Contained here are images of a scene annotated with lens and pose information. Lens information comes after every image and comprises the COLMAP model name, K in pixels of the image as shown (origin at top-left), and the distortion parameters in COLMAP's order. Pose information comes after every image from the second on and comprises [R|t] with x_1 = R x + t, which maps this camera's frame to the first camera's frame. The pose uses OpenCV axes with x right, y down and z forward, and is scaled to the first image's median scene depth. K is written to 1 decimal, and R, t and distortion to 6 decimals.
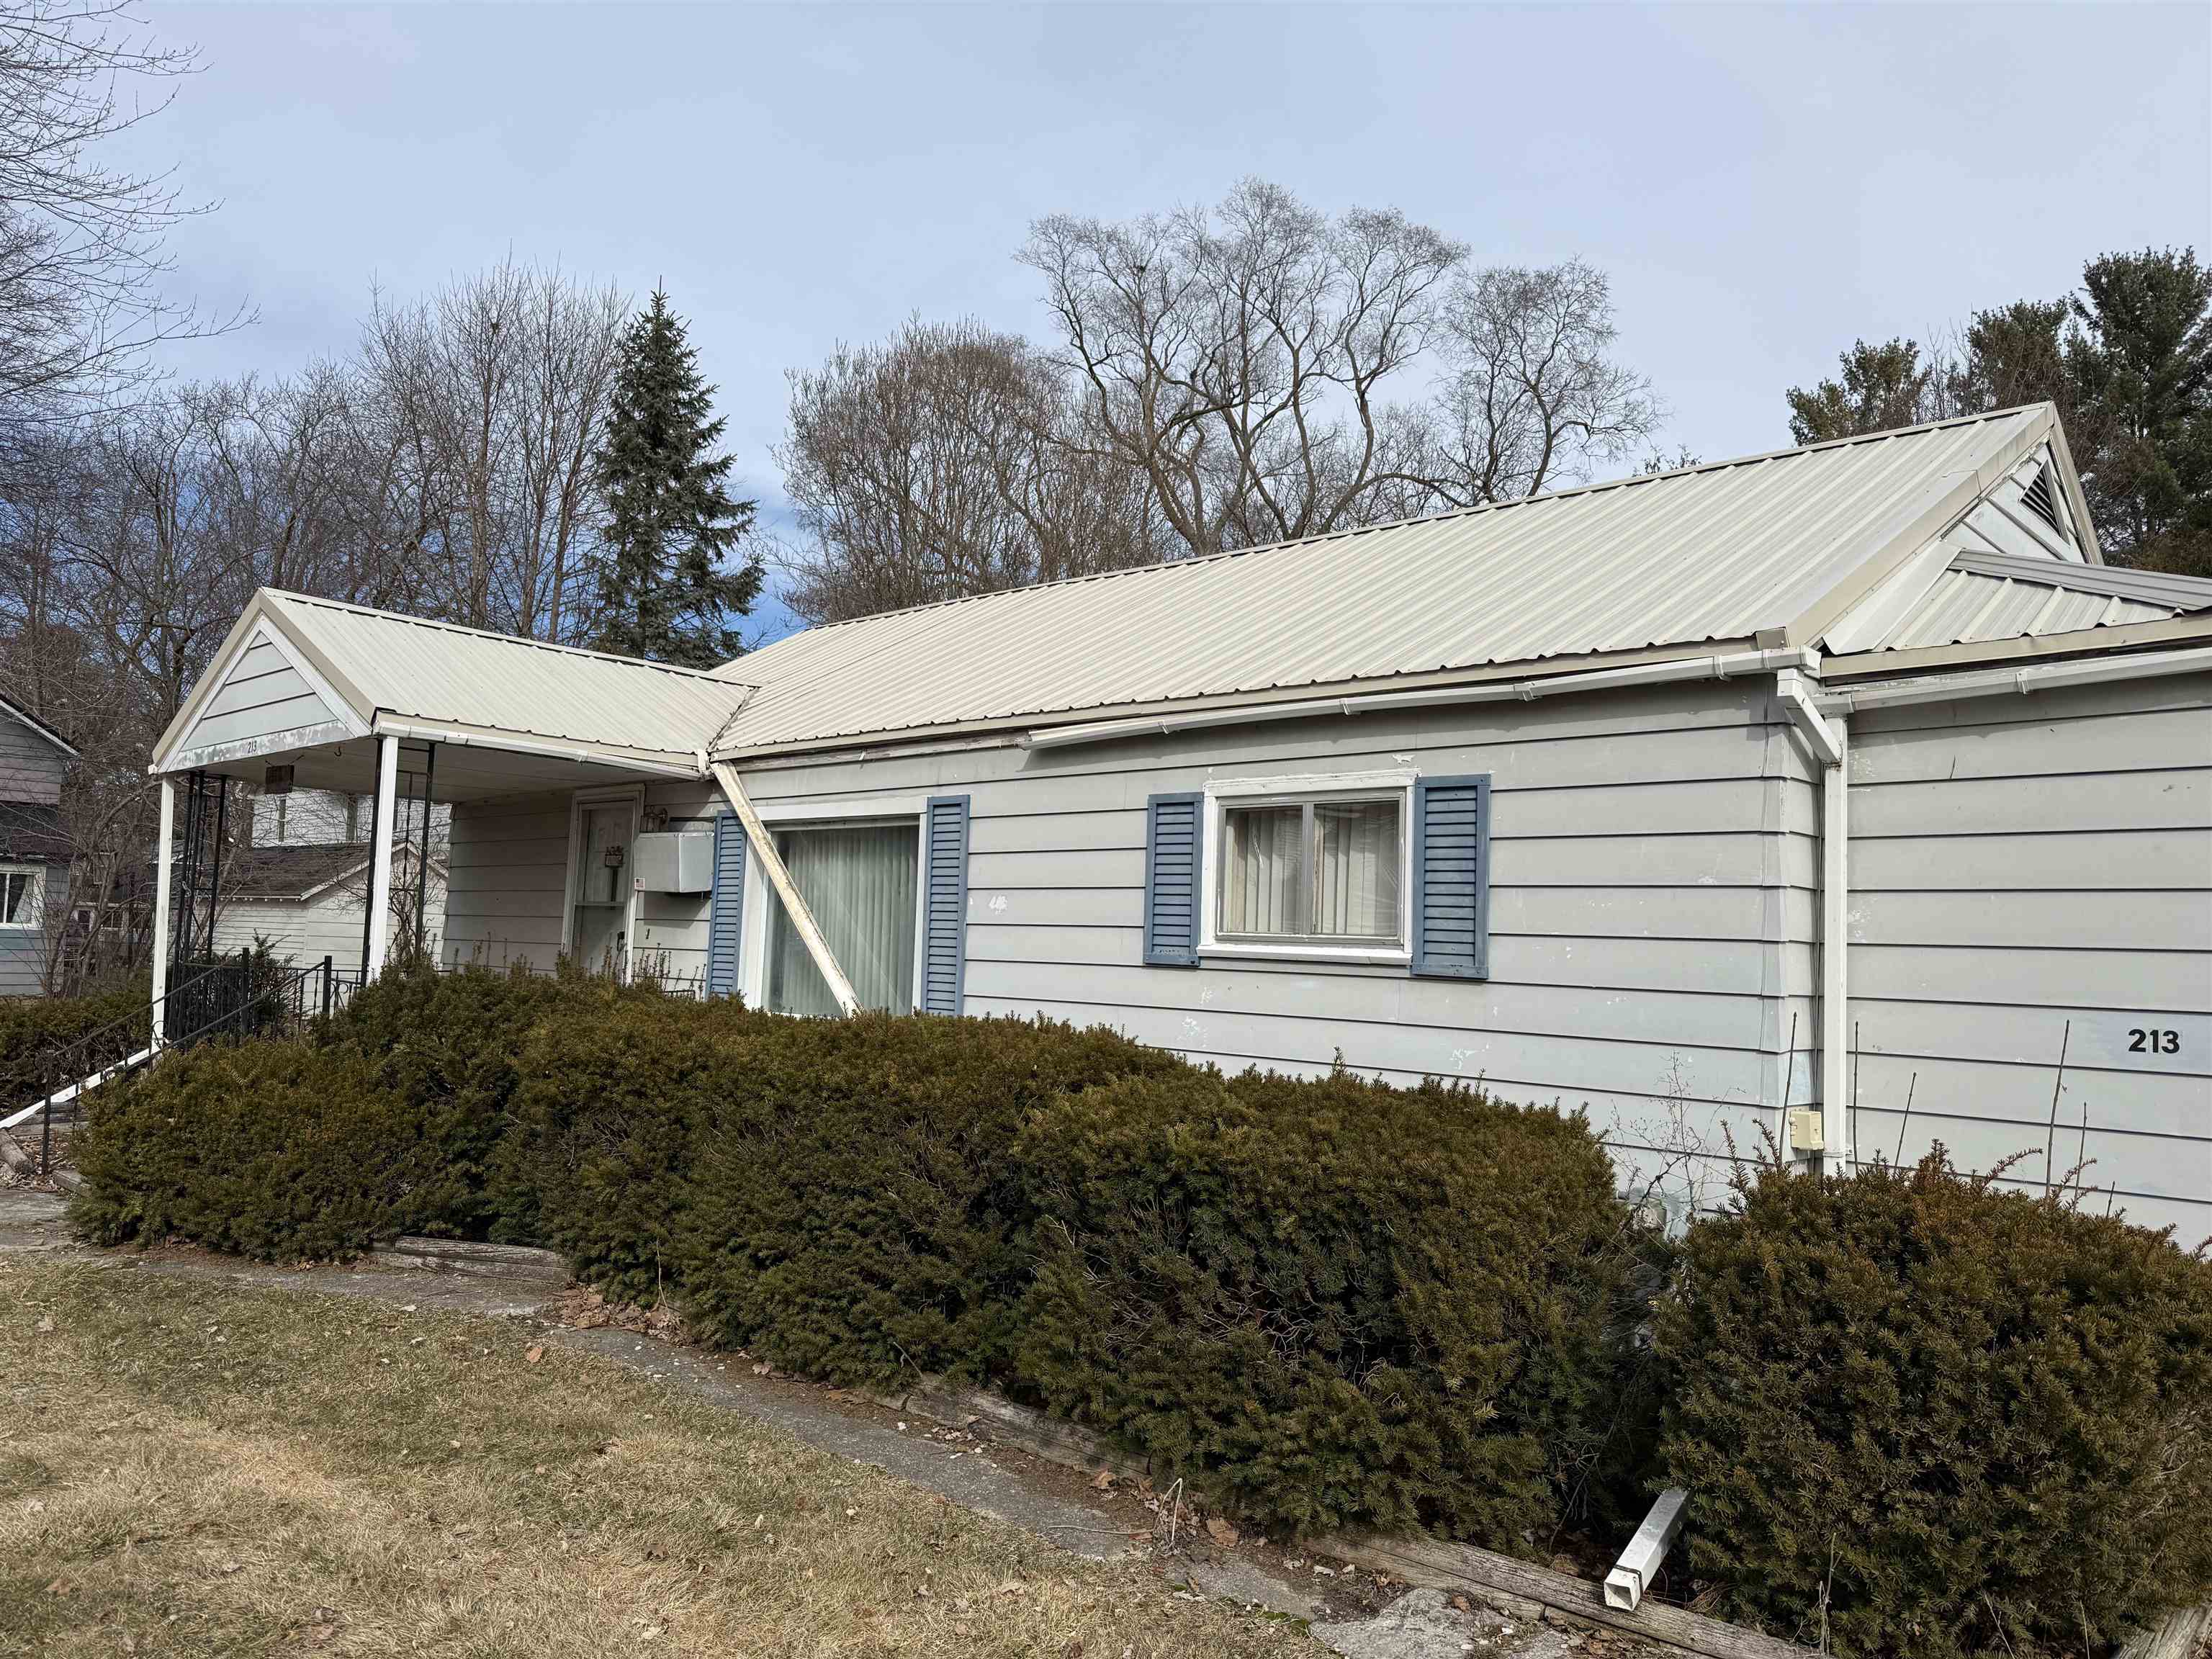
lens RADIAL K [[1577.7, 0, 1106.8], [0, 1577.7, 836.6], [0, 0, 1]] dist [0.036734, -0.044630]
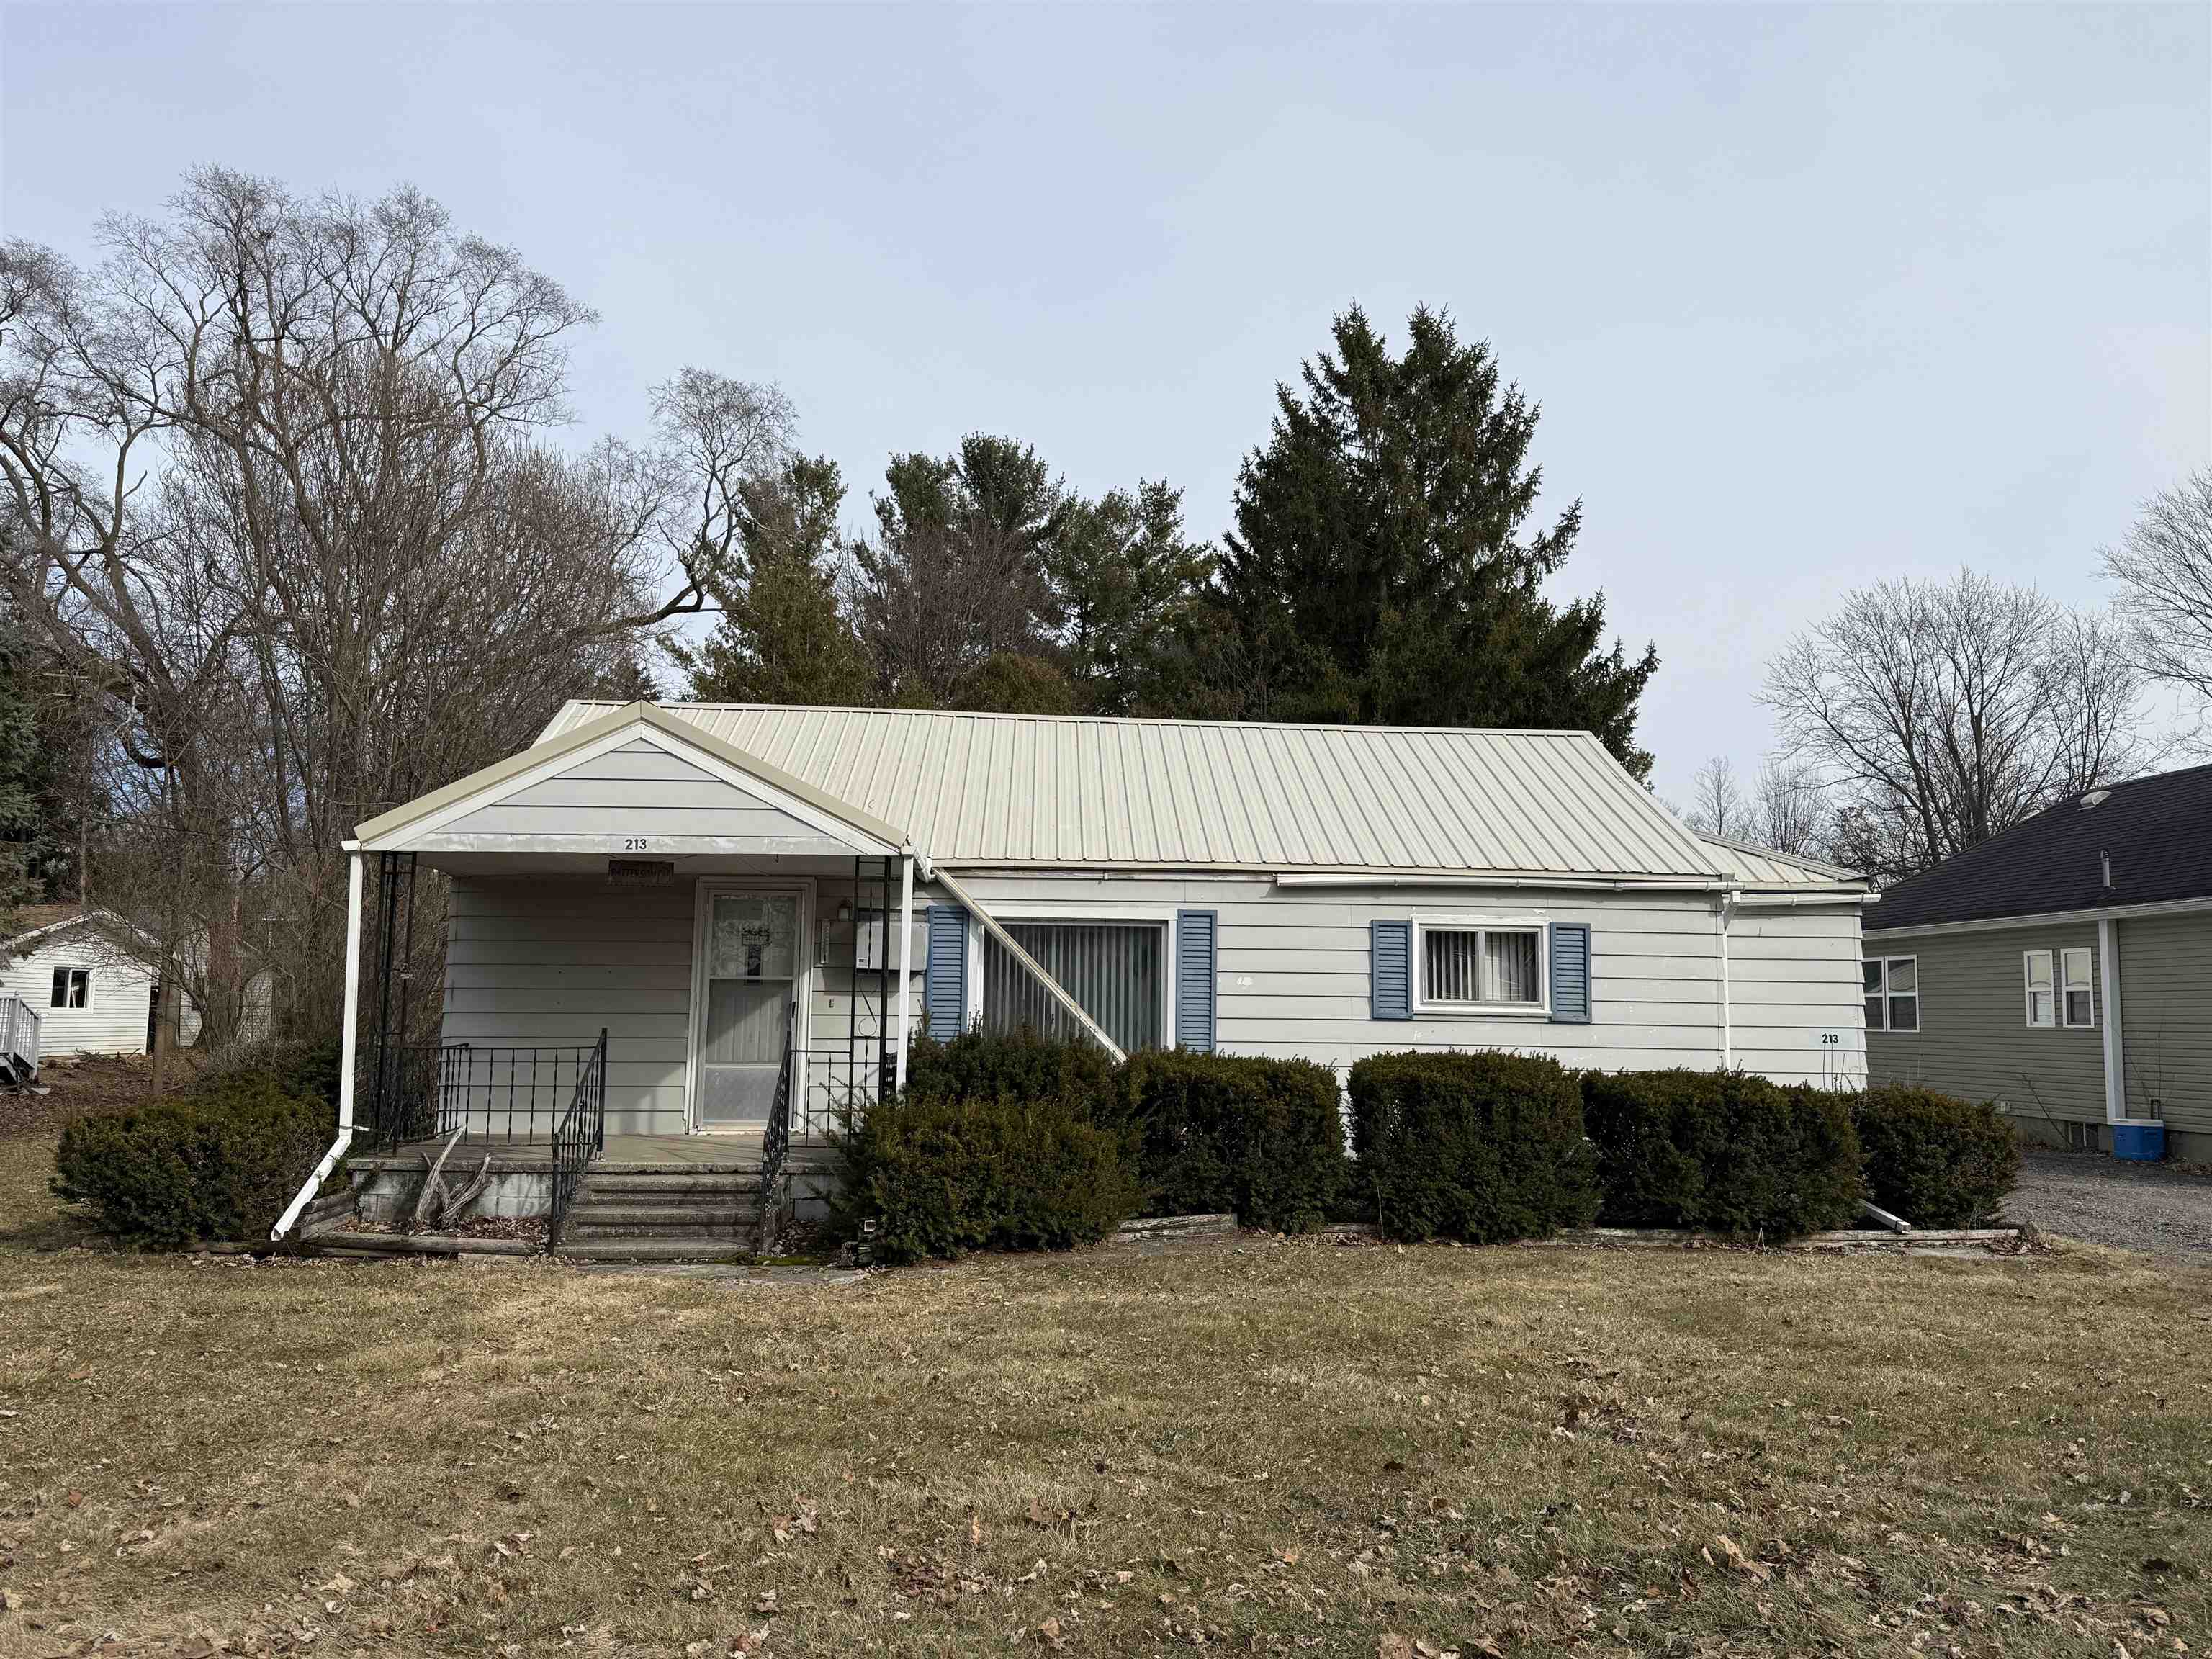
lens RADIAL K [[1649.4, 0, 1113.9], [0, 1649.4, 830.2], [0, 0, 1]] dist [0.043118, -0.059487]
pose [[0.688224, 0.051922, 0.723638, -1.348511], [-0.043674, 0.998592, -0.030113, -0.052610], [-0.724183, -0.010880, 0.689522, -0.035347]]
